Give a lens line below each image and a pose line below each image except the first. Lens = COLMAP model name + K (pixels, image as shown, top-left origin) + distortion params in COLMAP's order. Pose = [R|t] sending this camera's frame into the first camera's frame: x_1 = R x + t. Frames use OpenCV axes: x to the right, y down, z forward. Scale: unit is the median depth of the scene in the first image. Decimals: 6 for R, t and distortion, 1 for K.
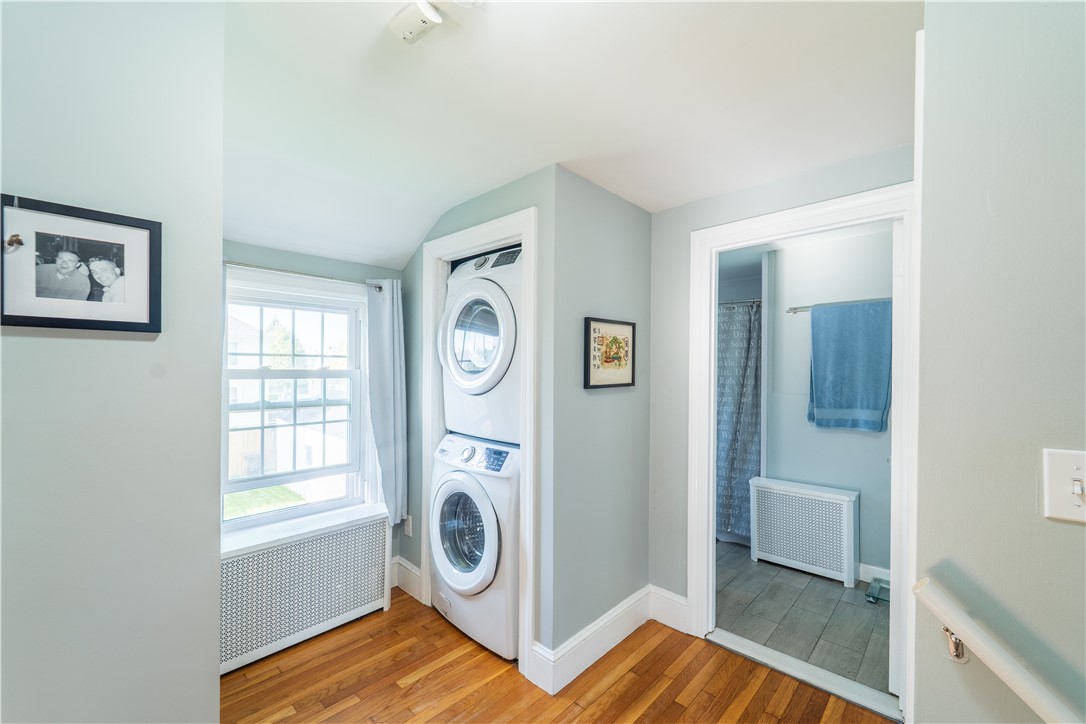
lens RADIAL K [[442.7, 0, 539.9], [0, 442.7, 364.0], [0, 0, 1]] dist [0.006057, -0.002101]
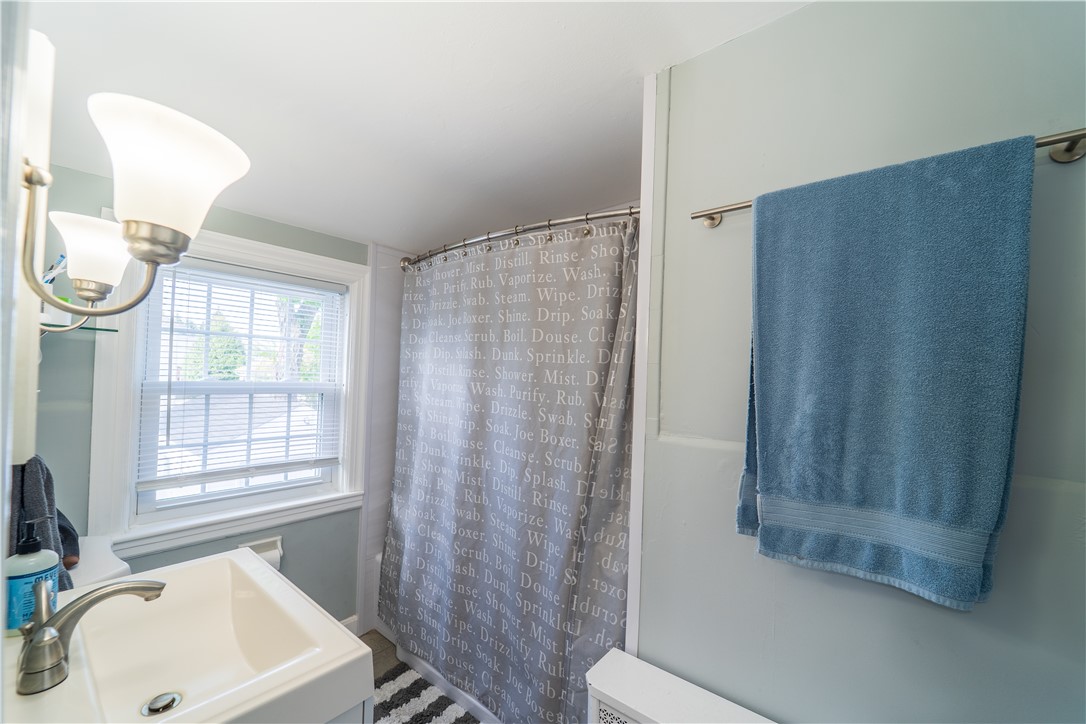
lens RADIAL K [[442.7, 0, 544.1], [0, 442.7, 365.5], [0, 0, 1]] dist [0.006057, -0.002101]
pose [[0.995940, 0.018652, 0.088065, 0.404193], [-0.018986, 0.999815, 0.002953, 0.005783], [-0.087994, -0.004613, 0.996110, 0.645141]]
